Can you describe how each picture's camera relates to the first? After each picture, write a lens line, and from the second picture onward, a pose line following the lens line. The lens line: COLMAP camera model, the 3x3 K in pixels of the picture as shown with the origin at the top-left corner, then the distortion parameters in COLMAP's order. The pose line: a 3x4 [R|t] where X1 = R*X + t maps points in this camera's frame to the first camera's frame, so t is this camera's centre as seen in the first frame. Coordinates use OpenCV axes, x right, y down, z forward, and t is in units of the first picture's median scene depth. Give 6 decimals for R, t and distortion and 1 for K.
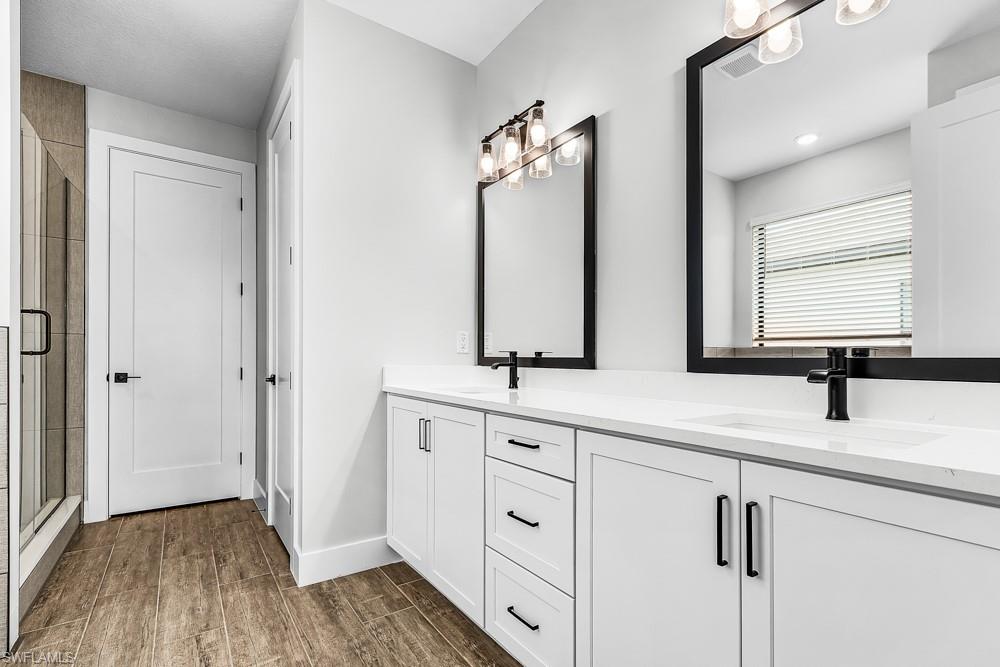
lens RADIAL K [[465.9, 0, 503.2], [0, 465.9, 359.5], [0, 0, 1]] dist [0.007220, -0.002358]
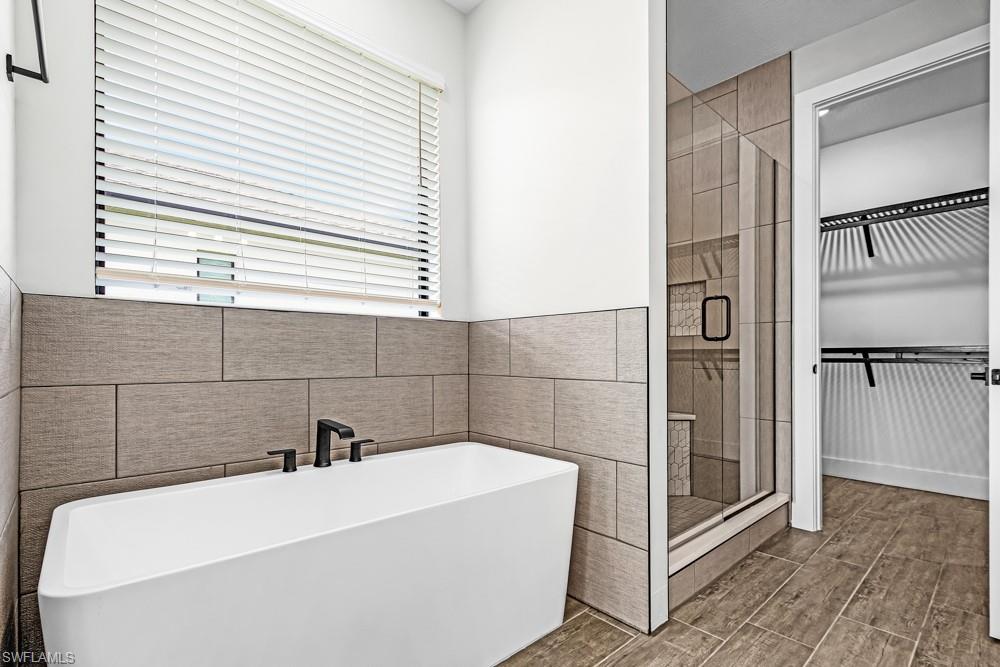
lens RADIAL K [[465.9, 0, 494.1], [0, 465.9, 355.0], [0, 0, 1]] dist [0.007220, -0.002358]
pose [[0.130217, -0.009667, -0.991438, -0.069845], [-0.003656, 0.999941, -0.010230, 0.030635], [0.991479, 0.004957, 0.130174, 0.369196]]
